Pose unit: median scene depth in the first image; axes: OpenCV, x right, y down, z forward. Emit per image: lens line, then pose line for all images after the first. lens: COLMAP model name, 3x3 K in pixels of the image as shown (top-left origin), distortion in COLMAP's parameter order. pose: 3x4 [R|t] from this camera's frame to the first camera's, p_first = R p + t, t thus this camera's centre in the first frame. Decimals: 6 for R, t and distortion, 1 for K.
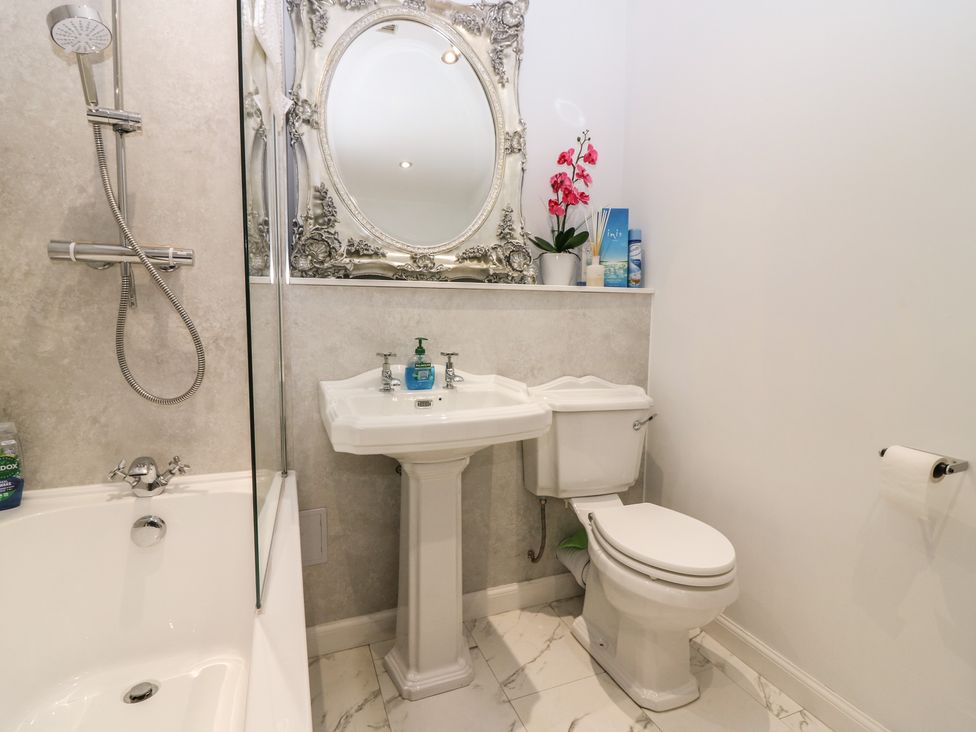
lens RADIAL K [[511.1, 0, 497.7], [0, 511.1, 355.1], [0, 0, 1]] dist [0.000136, -0.011517]
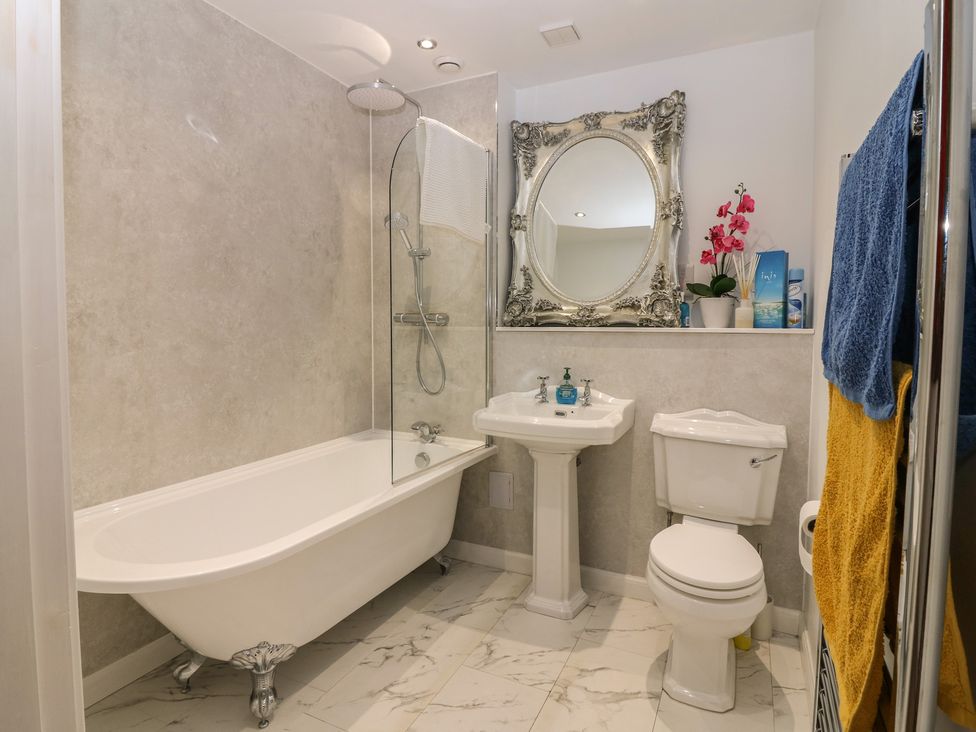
lens RADIAL K [[531.9, 0, 489.9], [0, 531.9, 351.1], [0, 0, 1]] dist [-0.004007, -0.002348]
pose [[0.664823, 0.029178, -0.746431, 0.756796], [-0.062882, 0.997876, -0.017001, -0.038162], [0.744349, 0.058240, 0.665246, -0.135239]]
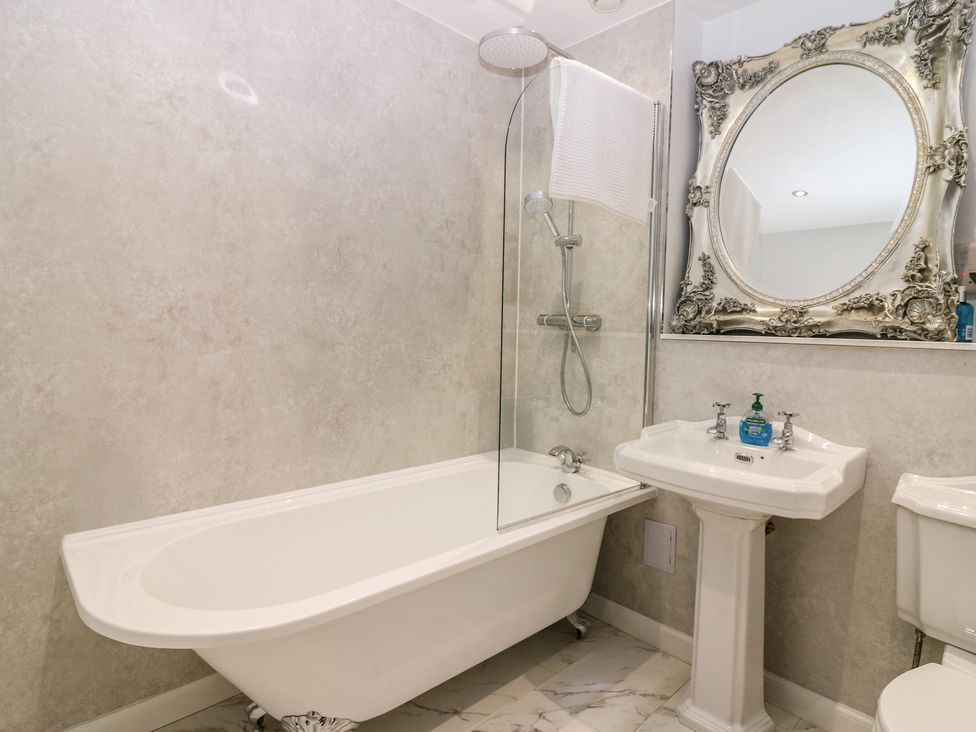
lens RADIAL K [[535.4, 0, 496.0], [0, 535.4, 357.3], [0, 0, 1]] dist [0.001069, -0.015150]
pose [[0.362794, 0.051101, -0.930467, 0.598130], [-0.105136, 0.994365, 0.013617, -0.060345], [0.925919, 0.092886, 0.366123, 0.122449]]
